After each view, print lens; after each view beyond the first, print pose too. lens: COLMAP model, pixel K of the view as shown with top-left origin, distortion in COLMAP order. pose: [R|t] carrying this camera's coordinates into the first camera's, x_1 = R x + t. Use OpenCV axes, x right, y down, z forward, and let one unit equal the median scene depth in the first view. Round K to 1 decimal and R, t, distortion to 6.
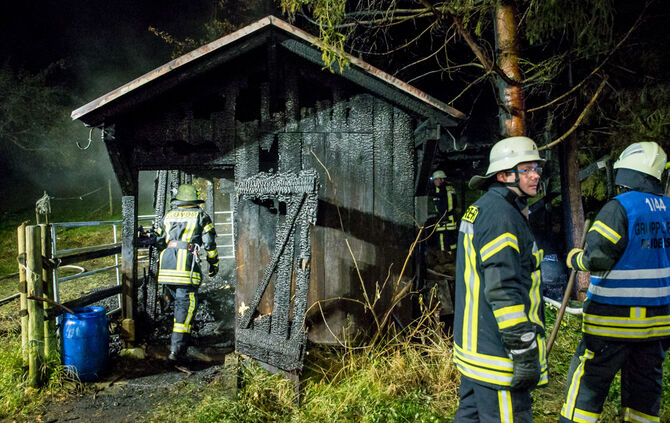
lens RADIAL K [[483.7, 0, 334.6], [0, 483.7, 223.9], [0, 0, 1]] dist [-0.060413, 0.001769]
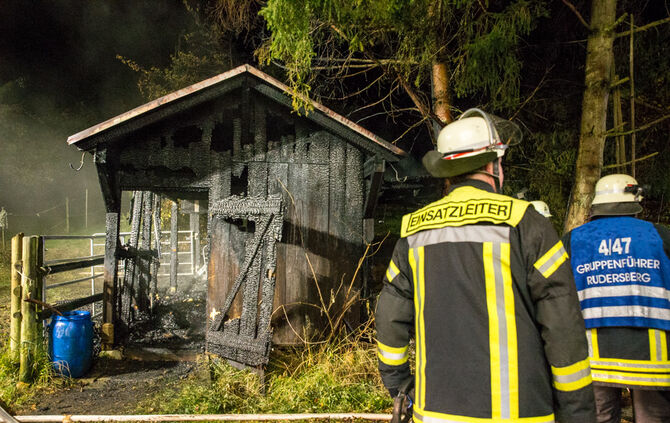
lens RADIAL K [[483.7, 0, 334.6], [0, 483.7, 223.9], [0, 0, 1]] dist [-0.060413, 0.001769]
pose [[0.993275, 0.019998, 0.114035, -0.042442], [-0.014033, 0.998502, -0.052878, 0.020577], [-0.114921, 0.050922, 0.992069, -0.182308]]
